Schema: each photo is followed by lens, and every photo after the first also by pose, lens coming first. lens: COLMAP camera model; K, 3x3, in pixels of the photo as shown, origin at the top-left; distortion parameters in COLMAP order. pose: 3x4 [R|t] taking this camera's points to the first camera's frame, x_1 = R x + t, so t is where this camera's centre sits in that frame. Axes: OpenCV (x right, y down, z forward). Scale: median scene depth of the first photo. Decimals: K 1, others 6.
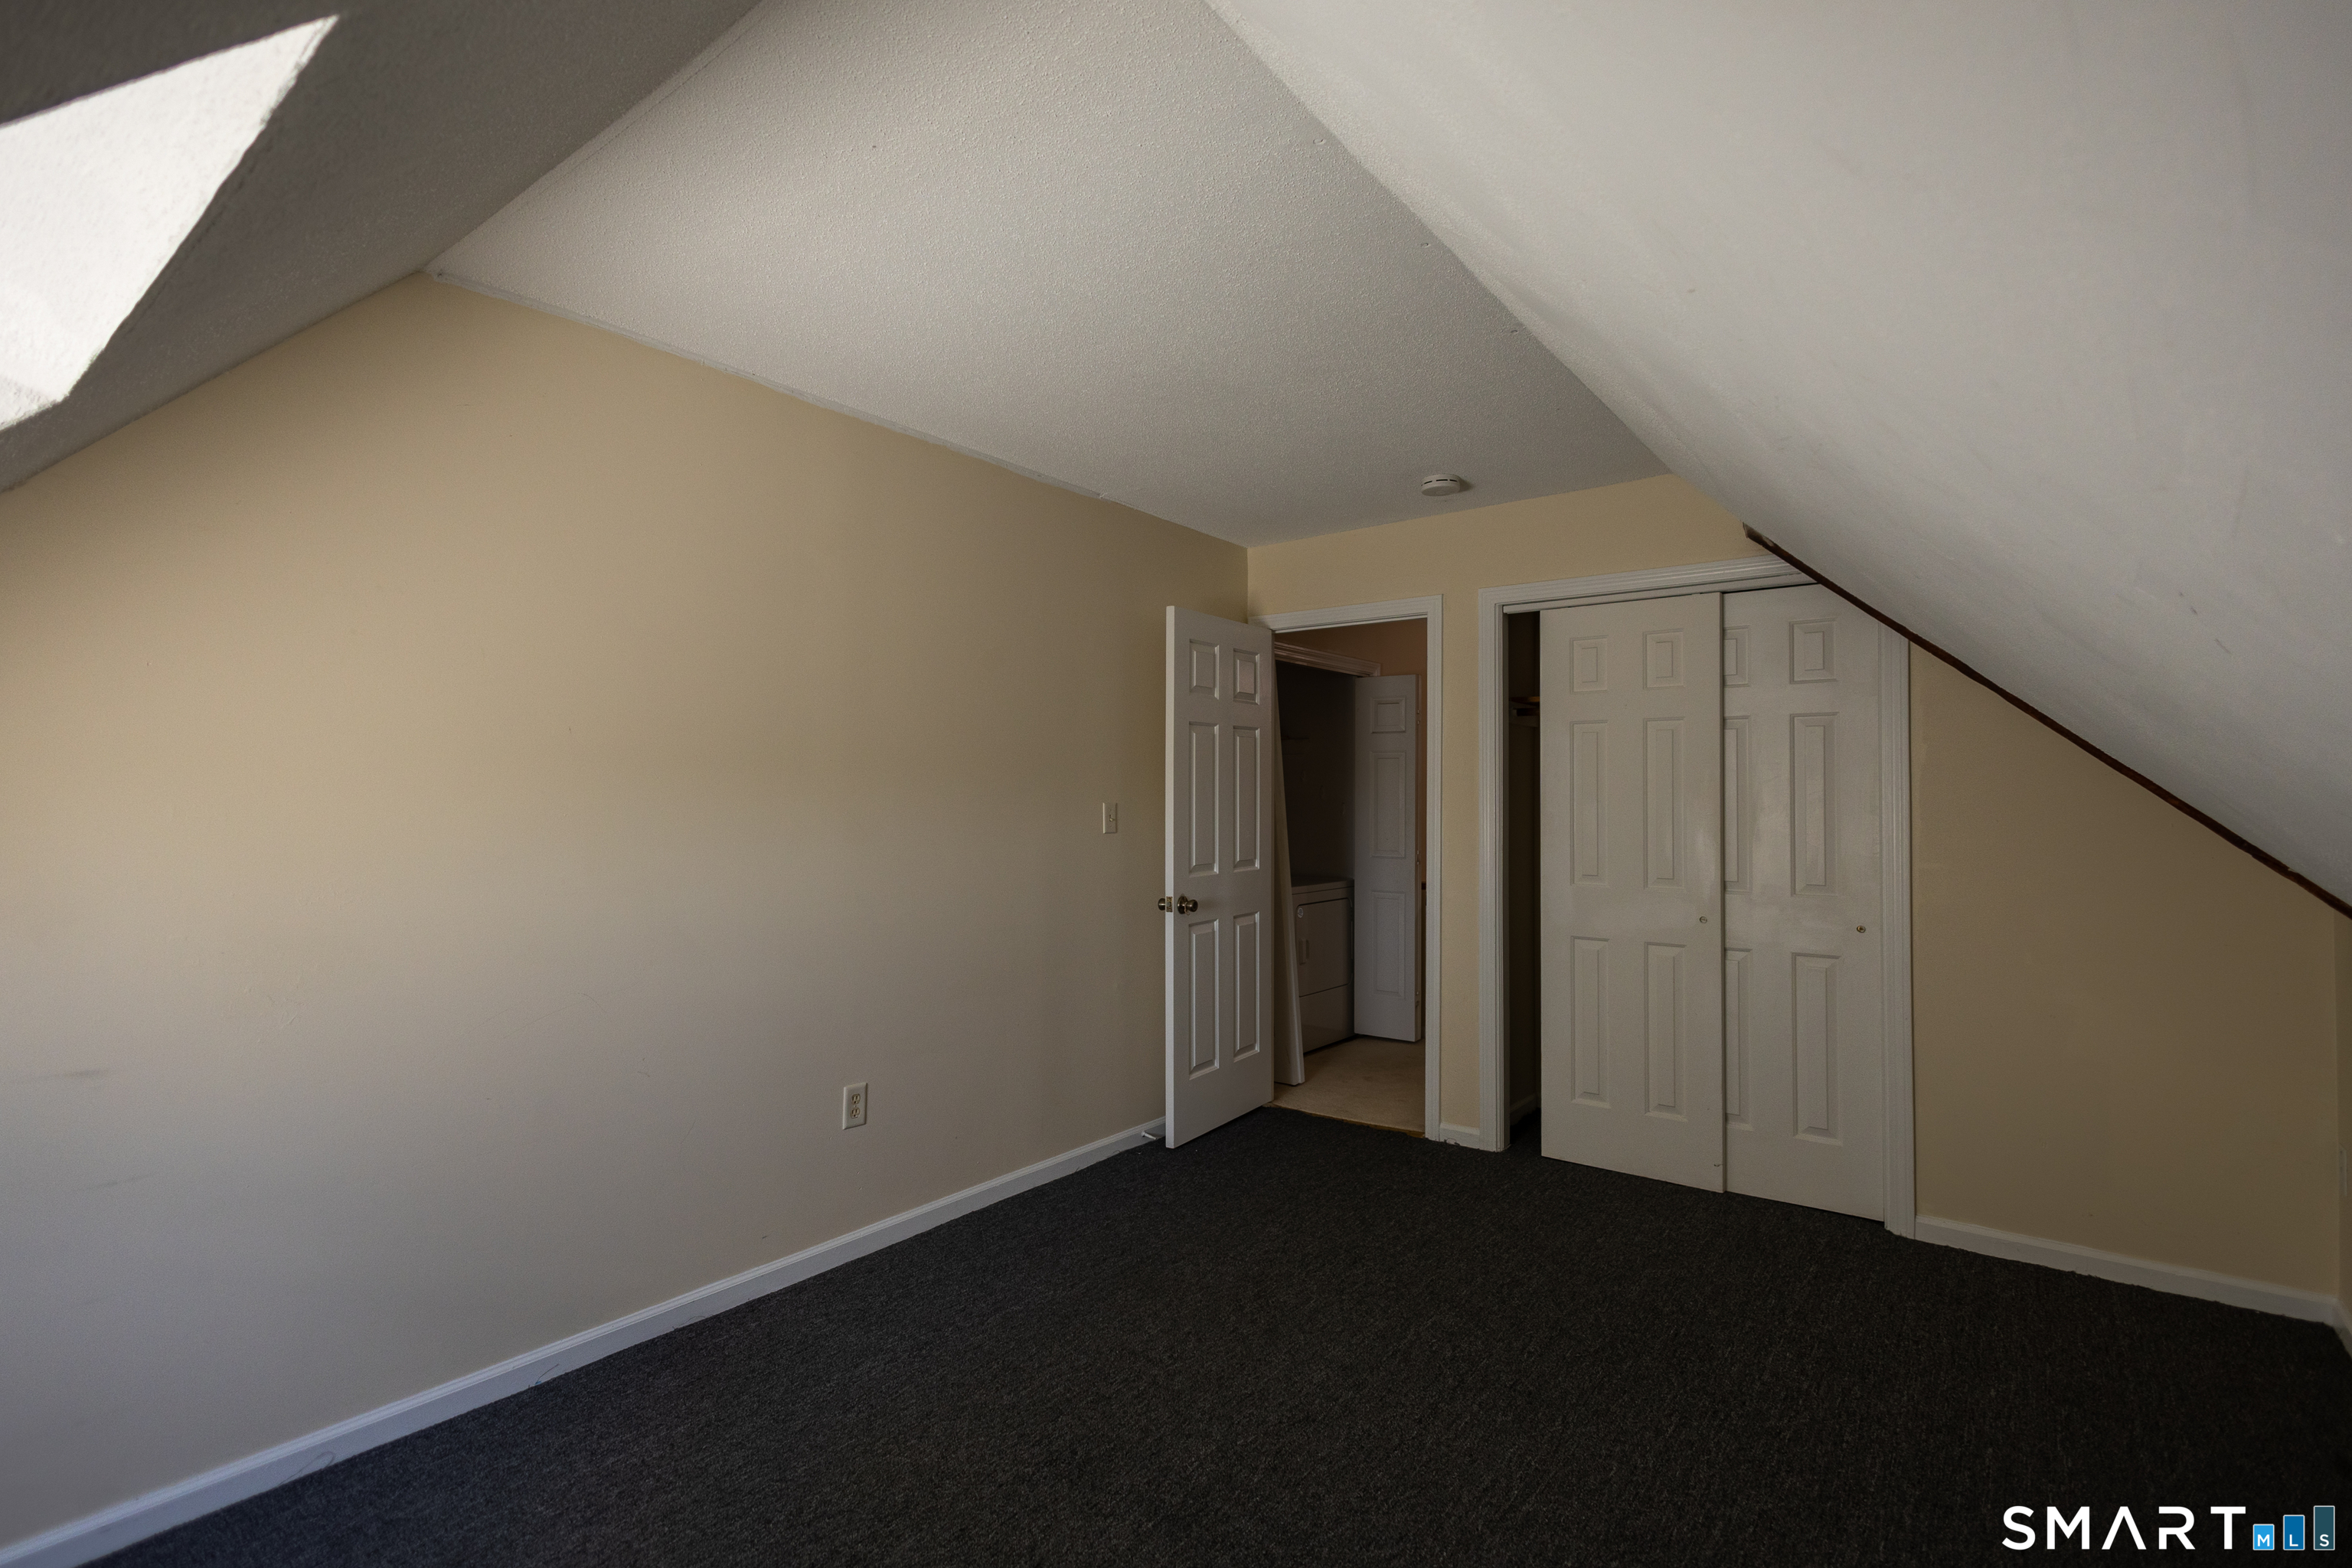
lens RADIAL K [[1044.8, 0, 1174.1], [0, 1044.8, 786.5], [0, 0, 1]] dist [0.005091, 0.000260]
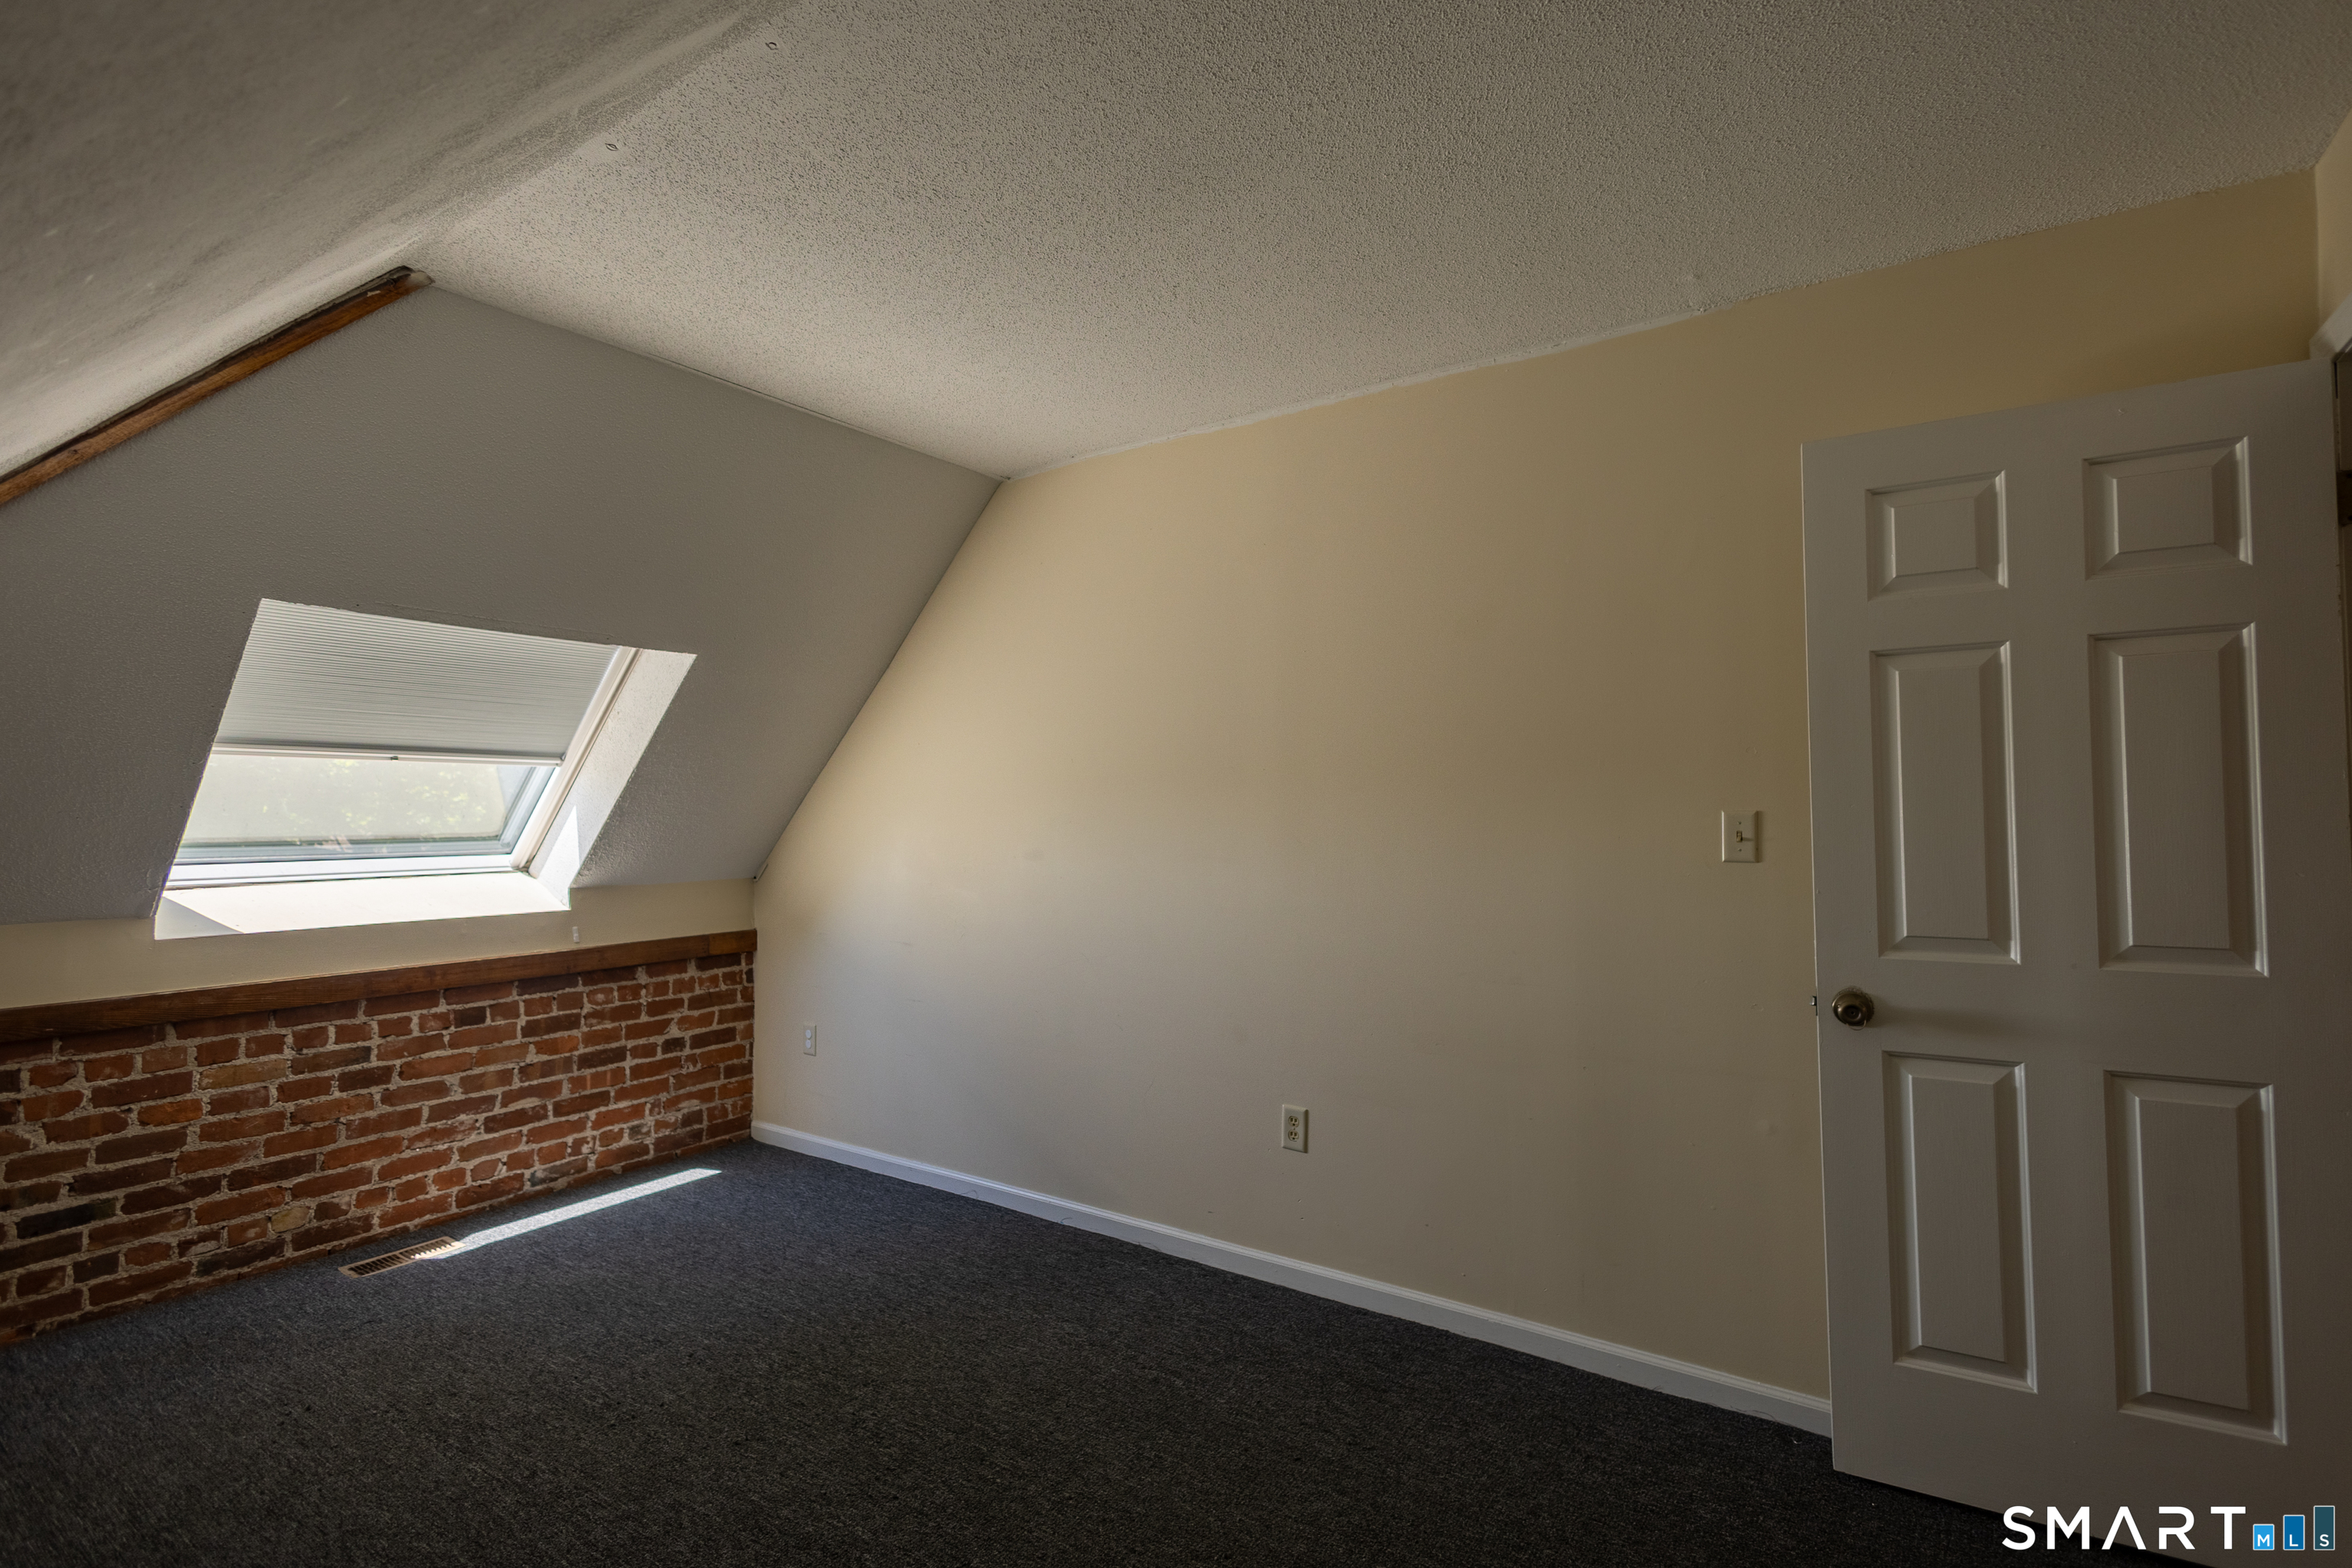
lens RADIAL K [[1044.8, 0, 1174.8], [0, 1044.8, 789.8], [0, 0, 1]] dist [0.005091, 0.000260]
pose [[0.088233, -0.025346, -0.995777, 0.645769], [0.015749, 0.999587, -0.024047, 0.016271], [0.995975, -0.013561, 0.088596, 0.807323]]
